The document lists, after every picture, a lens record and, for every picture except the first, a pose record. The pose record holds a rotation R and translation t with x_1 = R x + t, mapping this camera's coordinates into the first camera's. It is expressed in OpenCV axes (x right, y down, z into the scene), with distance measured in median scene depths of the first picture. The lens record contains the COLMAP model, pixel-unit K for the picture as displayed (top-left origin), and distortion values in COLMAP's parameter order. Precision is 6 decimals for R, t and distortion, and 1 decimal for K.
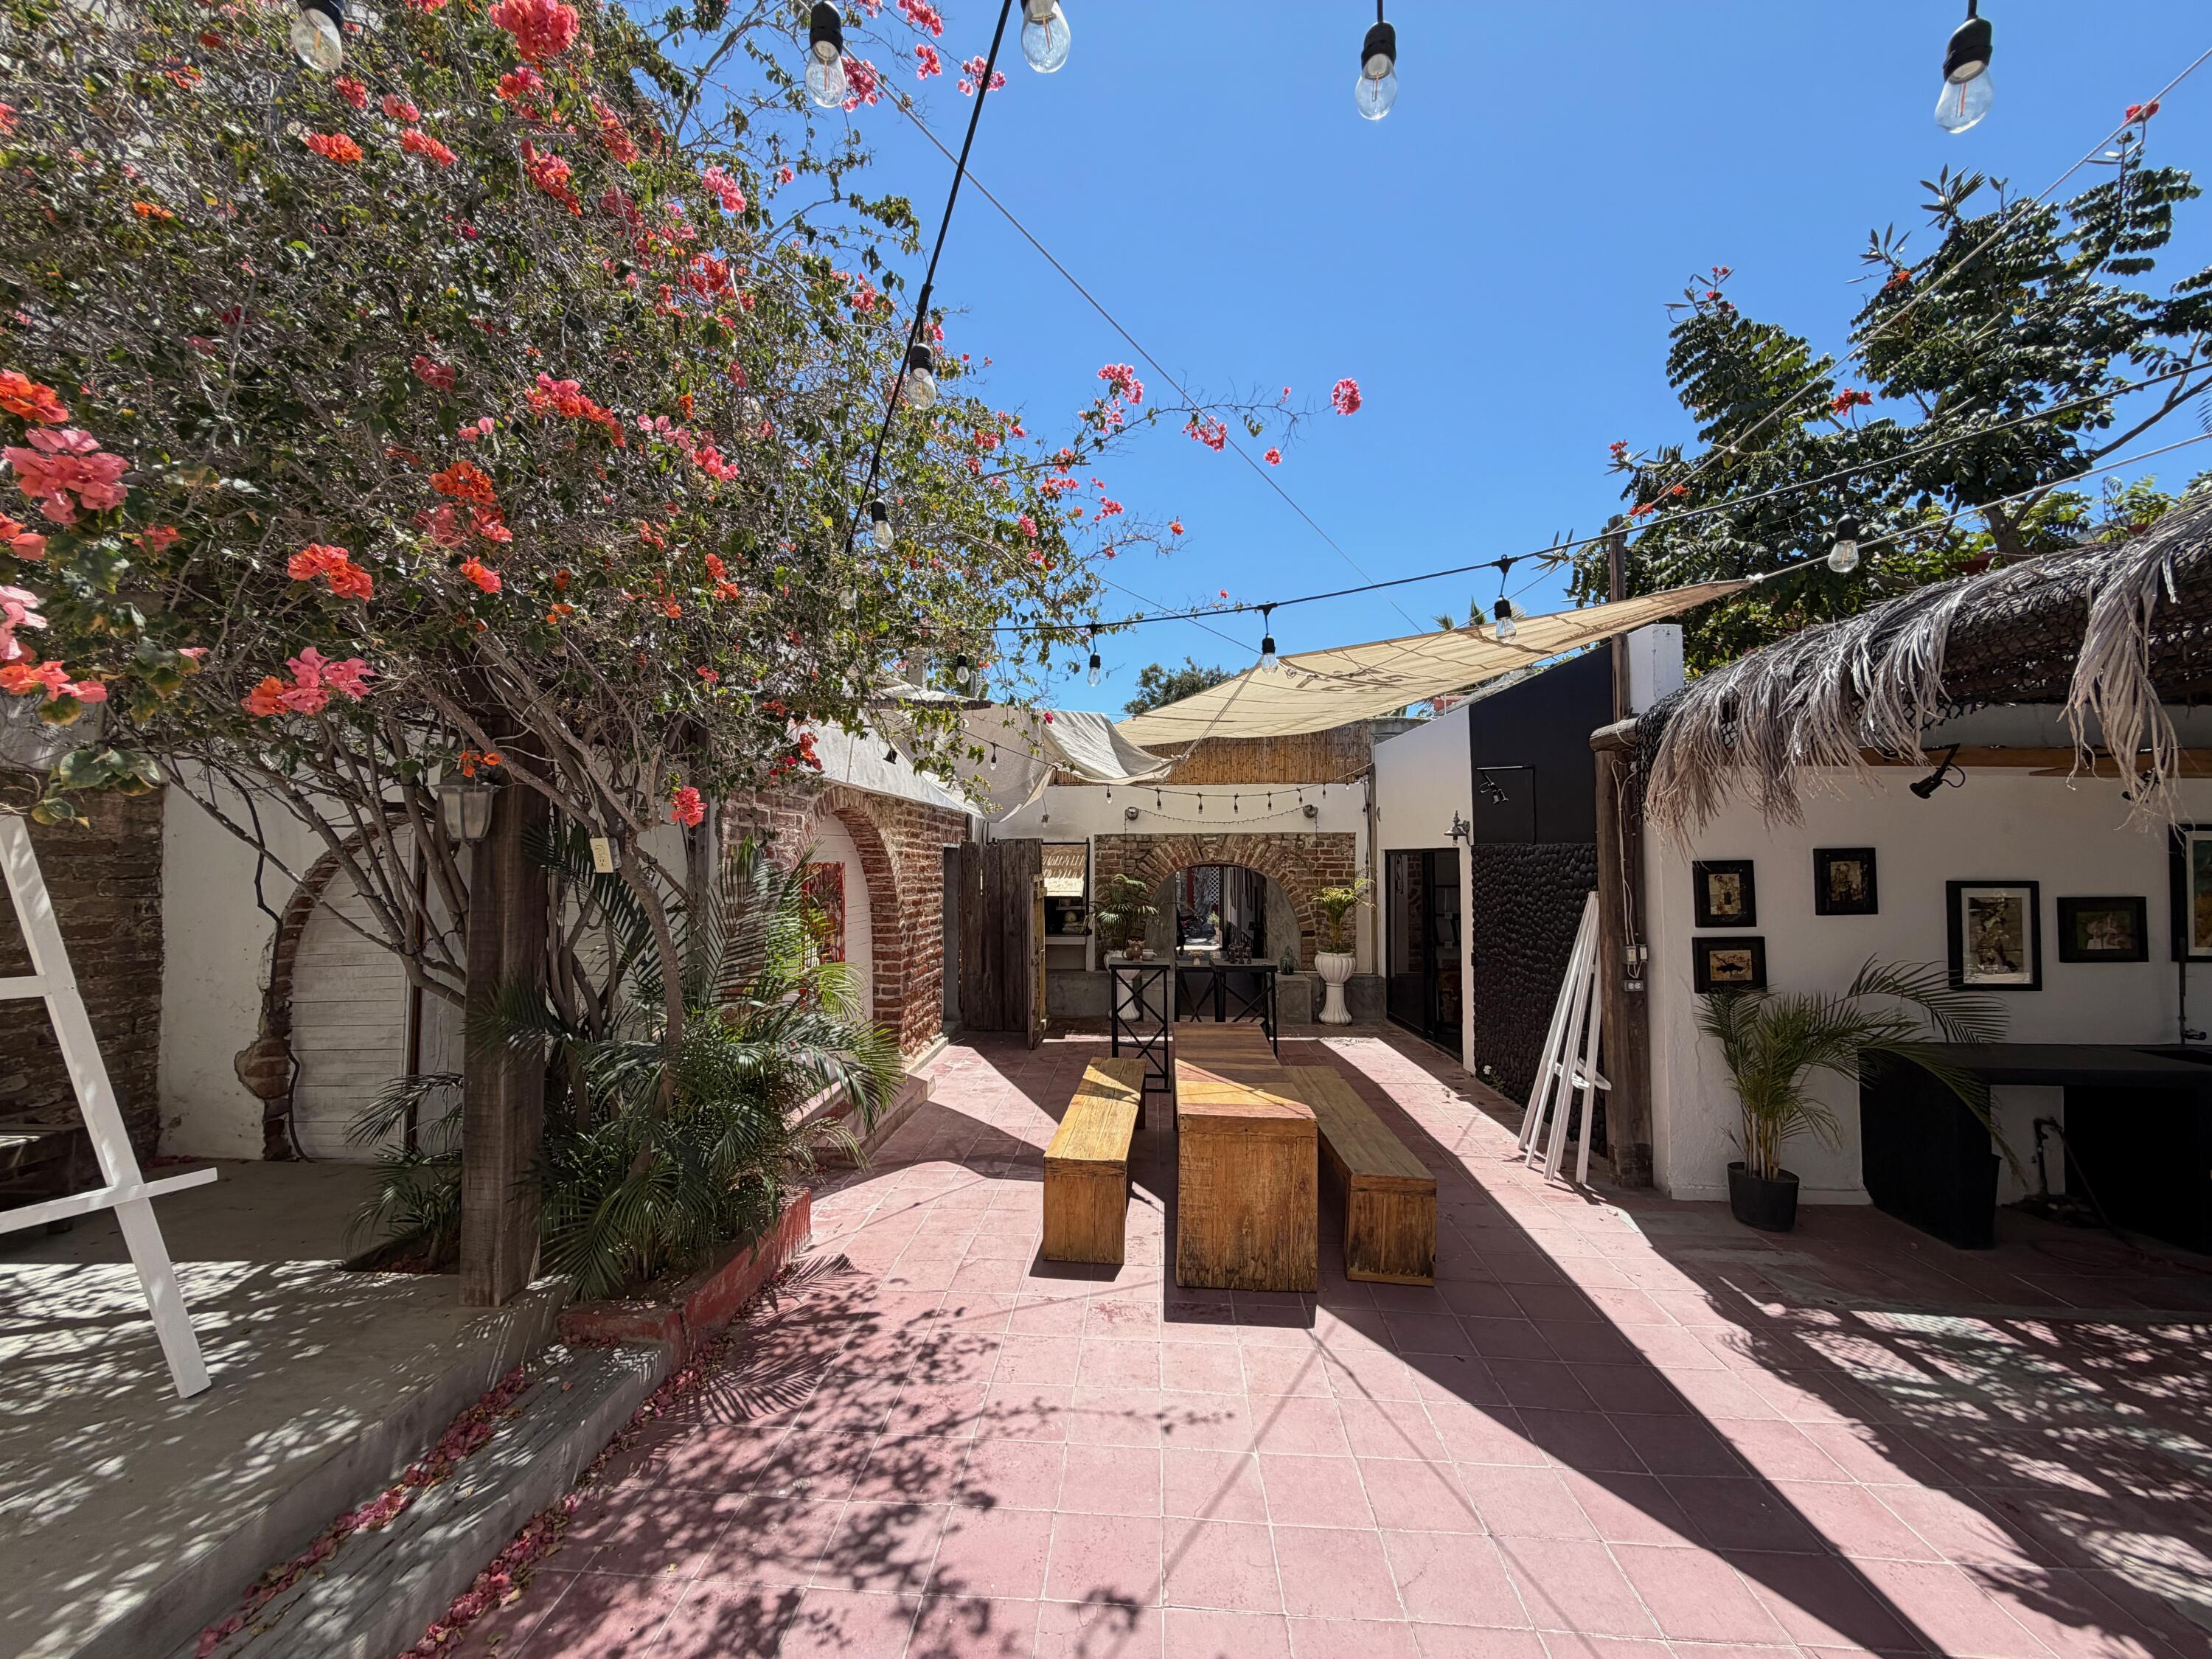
lens RADIAL K [[883.6, 0, 1096.7], [0, 883.6, 825.3], [0, 0, 1]] dist [0.001666, 0.000461]
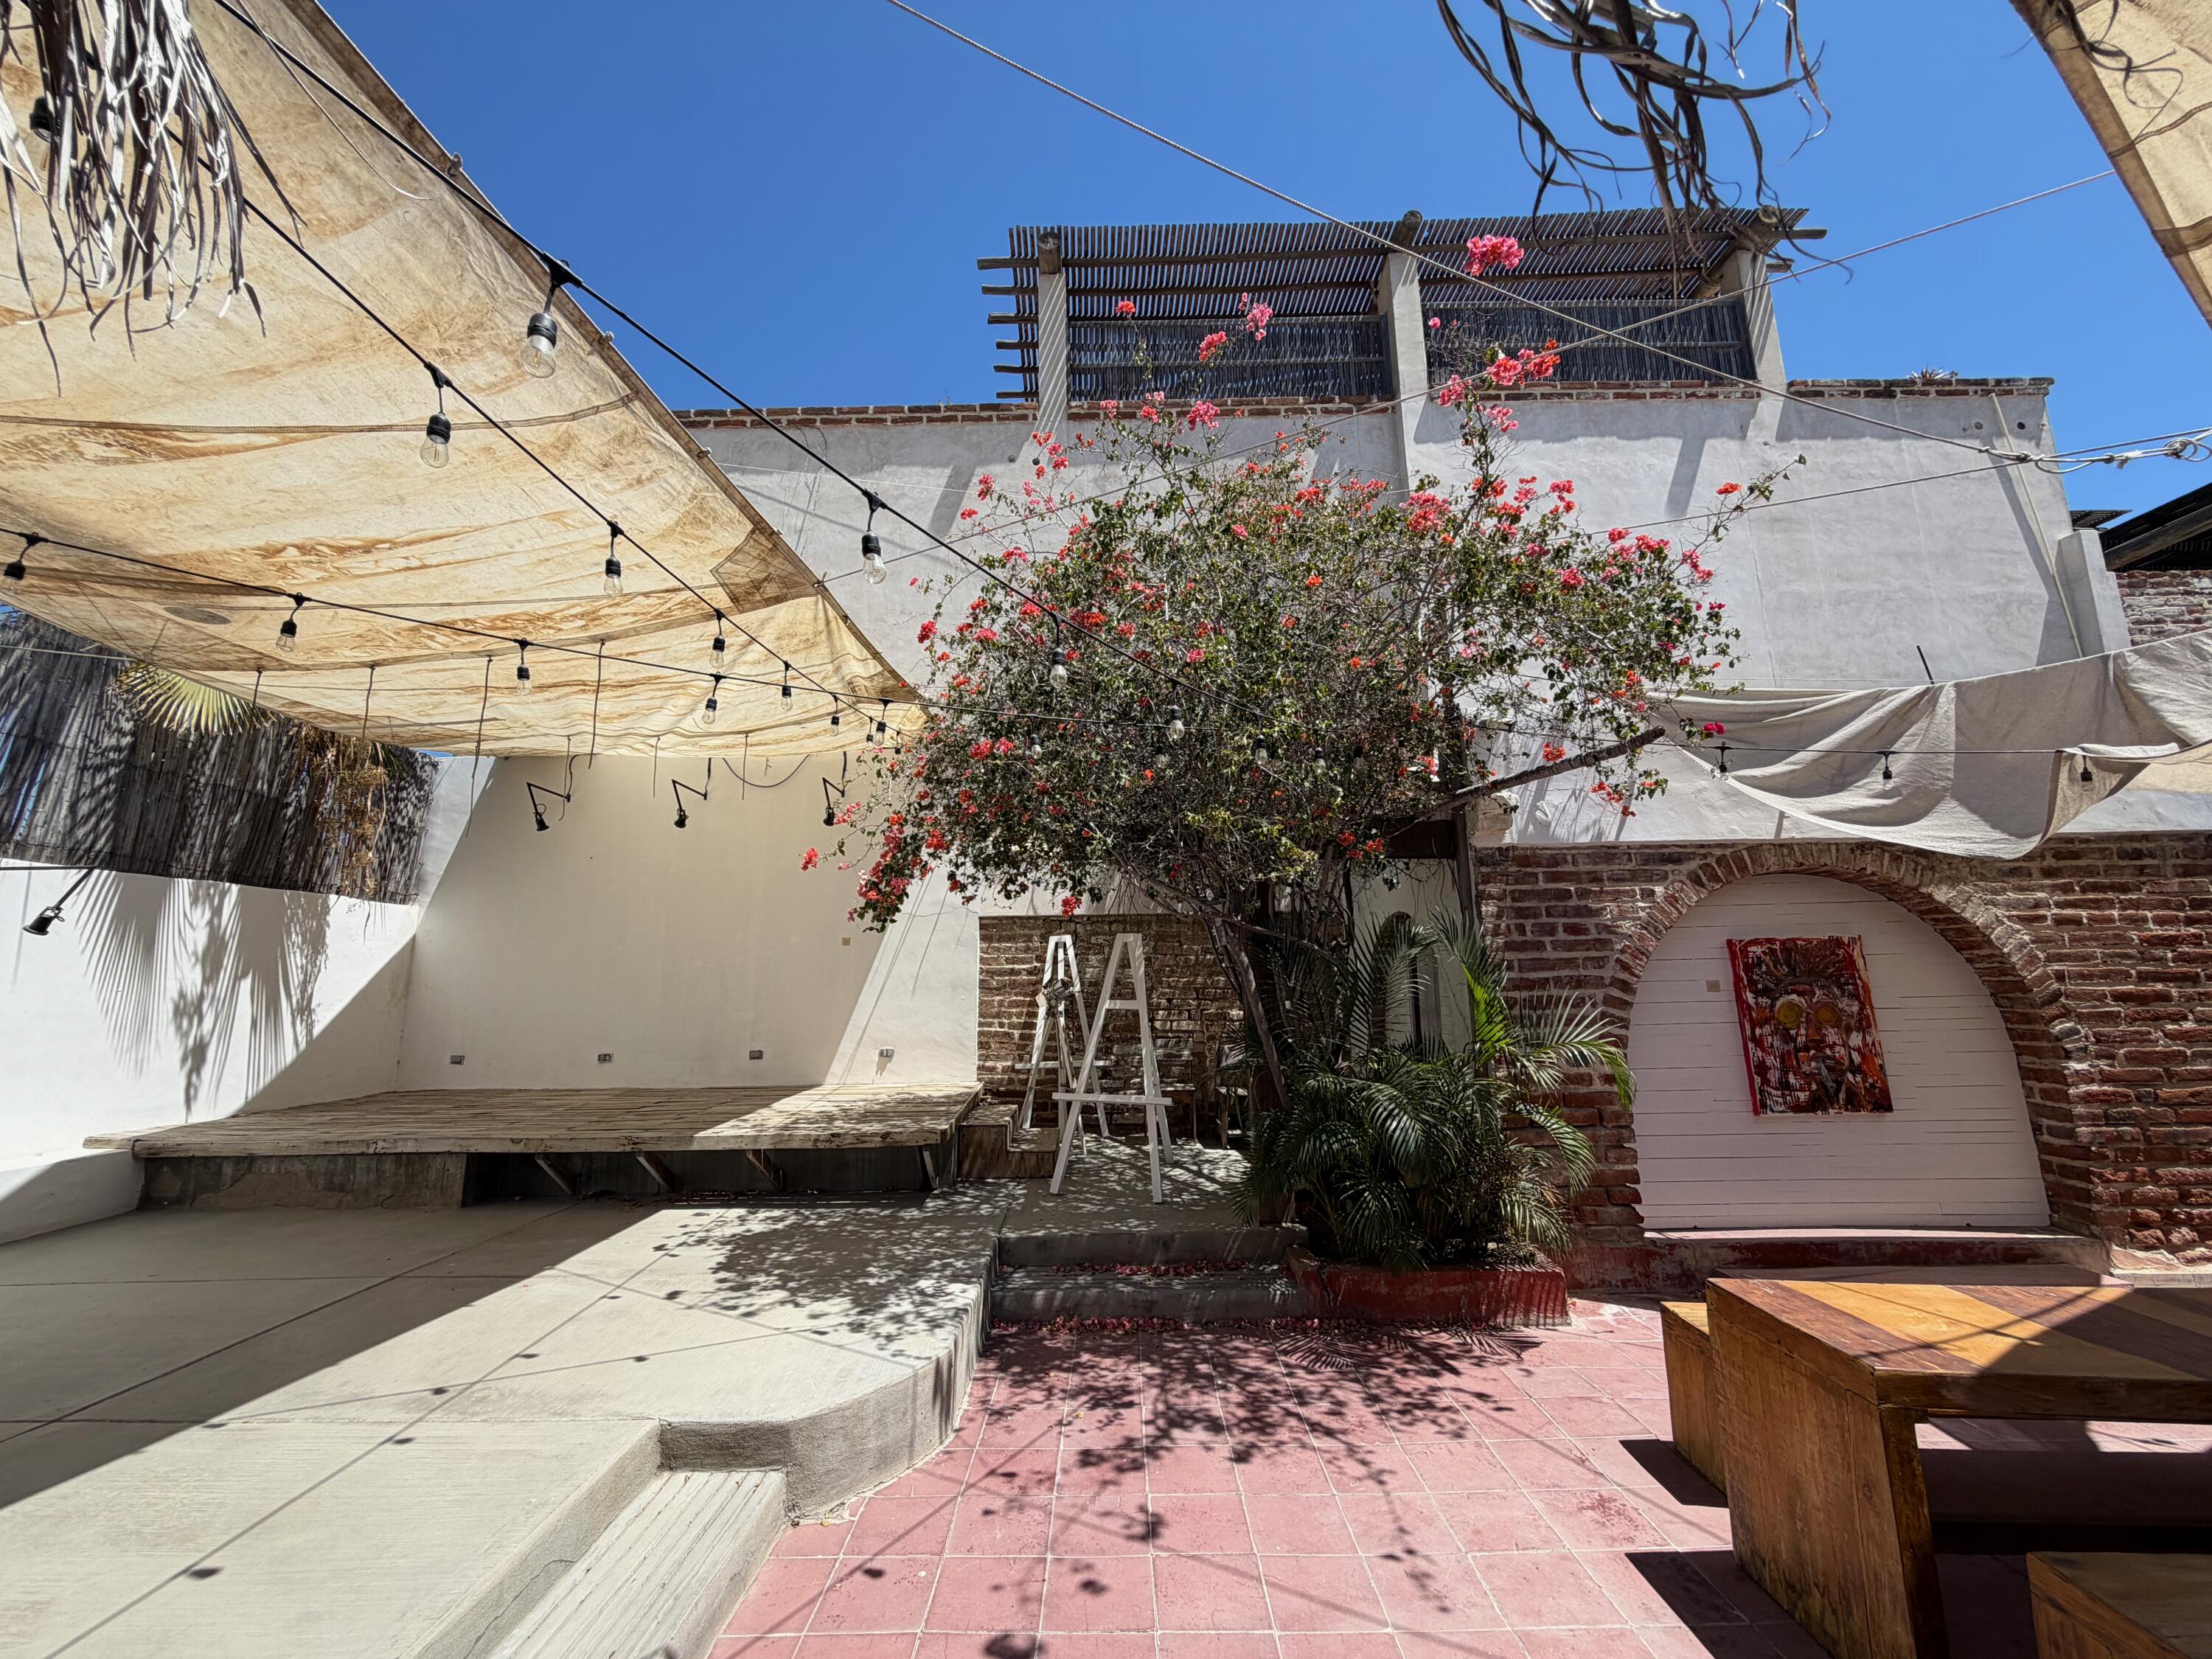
lens RADIAL K [[883.6, 0, 1105.6], [0, 883.6, 840.4], [0, 0, 1]] dist [0.001666, 0.000461]
pose [[0.048121, -0.165729, -0.984997, 0.946409], [0.055424, 0.985063, -0.163033, 0.100725], [0.997303, -0.046747, 0.056587, 0.631791]]
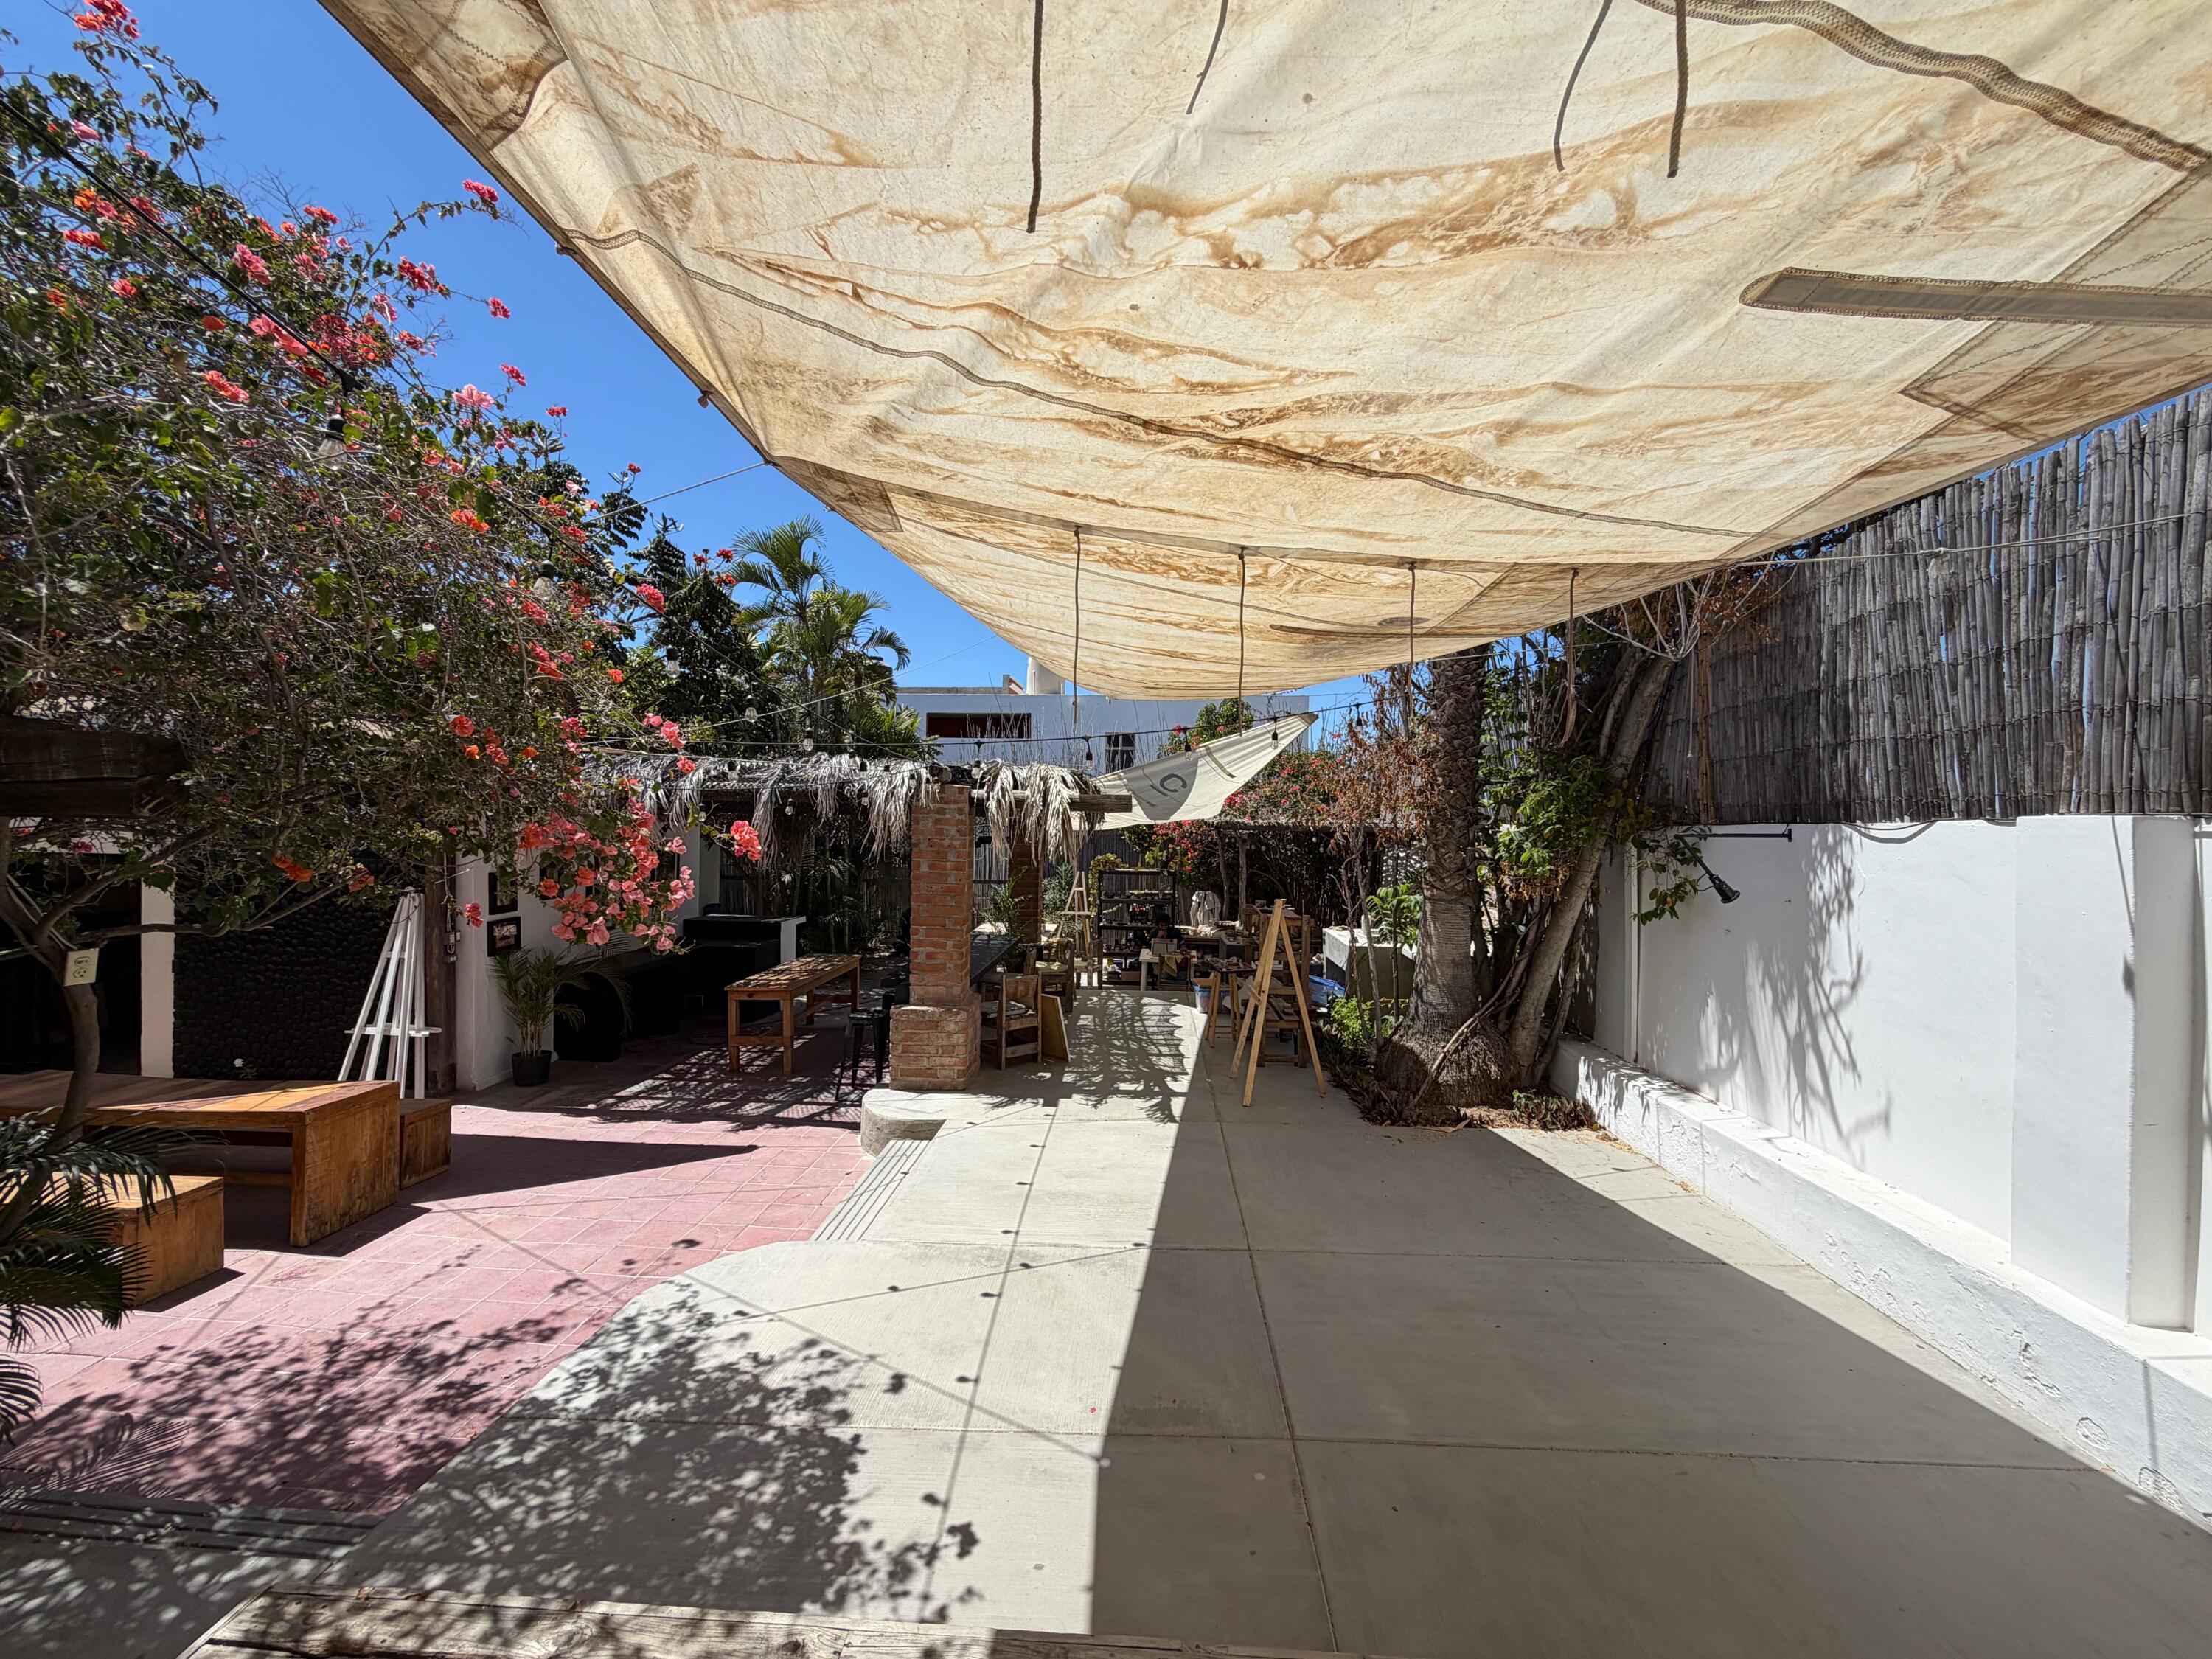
lens RADIAL K [[883.6, 0, 1100.5], [0, 883.6, 821.8], [0, 0, 1]] dist [0.001666, 0.000461]
pose [[0.004449, 0.000751, 0.999990, -1.384151], [-0.054615, 0.998507, -0.000507, -0.168801], [-0.998498, -0.054613, 0.004484, -0.119717]]
